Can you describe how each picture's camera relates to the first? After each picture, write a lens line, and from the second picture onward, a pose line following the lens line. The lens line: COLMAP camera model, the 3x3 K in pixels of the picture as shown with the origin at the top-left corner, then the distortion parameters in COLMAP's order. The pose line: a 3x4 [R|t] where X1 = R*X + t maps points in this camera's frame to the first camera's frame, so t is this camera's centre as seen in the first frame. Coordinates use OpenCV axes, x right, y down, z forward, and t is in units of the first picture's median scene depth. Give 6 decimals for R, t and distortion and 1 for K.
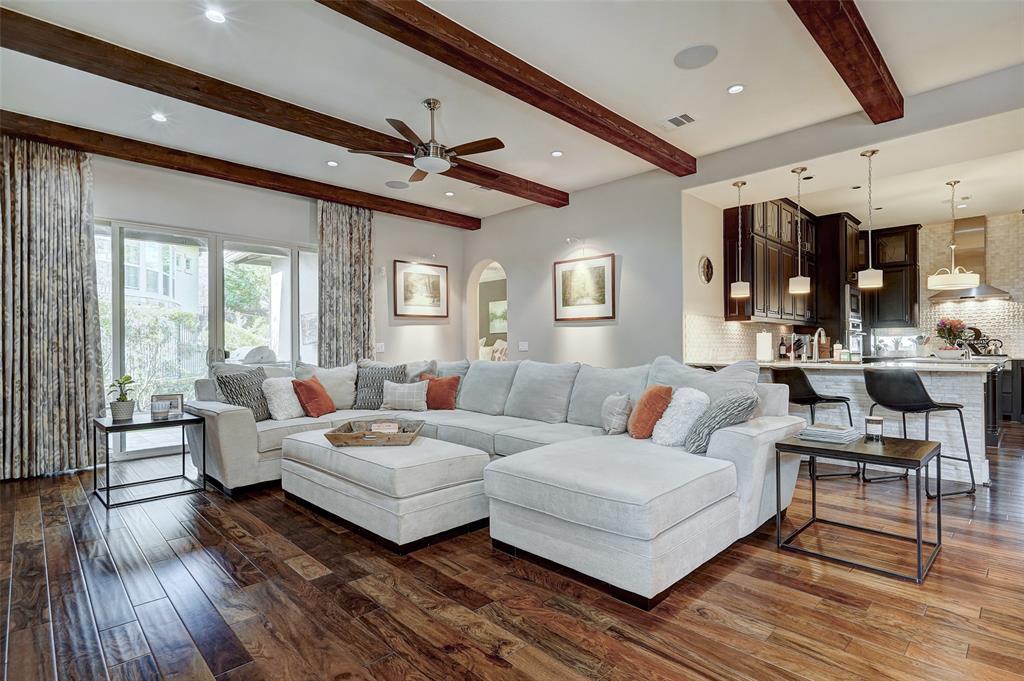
lens RADIAL K [[499.9, 0, 512.0], [0, 499.9, 340.5], [0, 0, 1]] dist [0.016716, 0.000132]
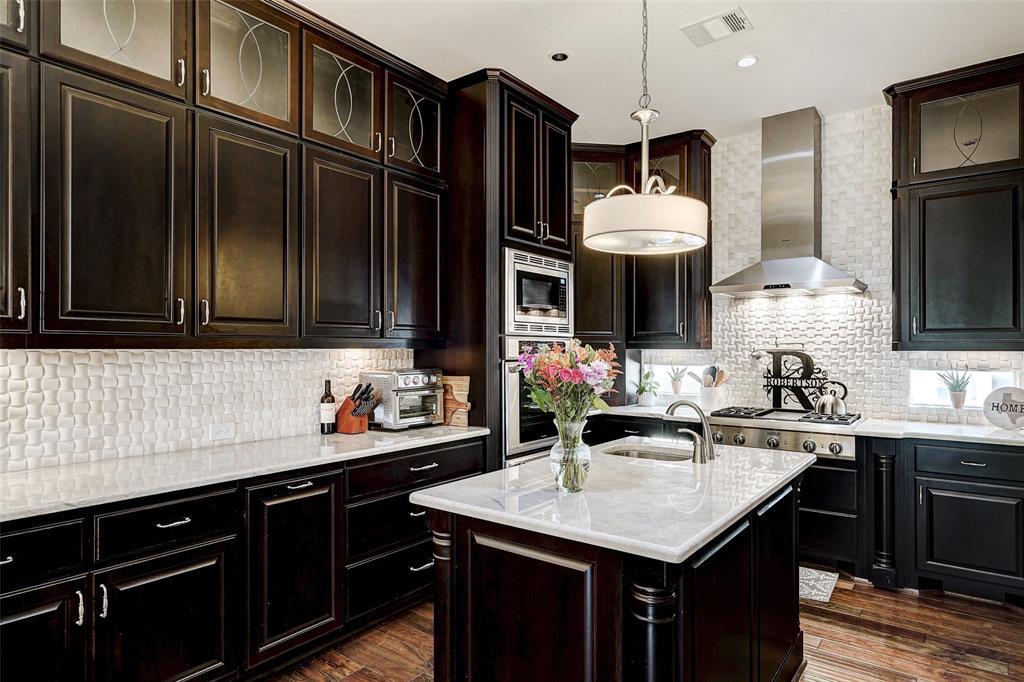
lens RADIAL K [[567.7, 0, 512.0], [0, 567.7, 341.0], [0, 0, 1]] dist [-0.003323, -0.000534]
pose [[0.991405, 0.007296, 0.130622, 0.591695], [-0.006818, 0.999968, -0.004108, -0.032563], [-0.130648, 0.003182, 0.991424, 0.528034]]
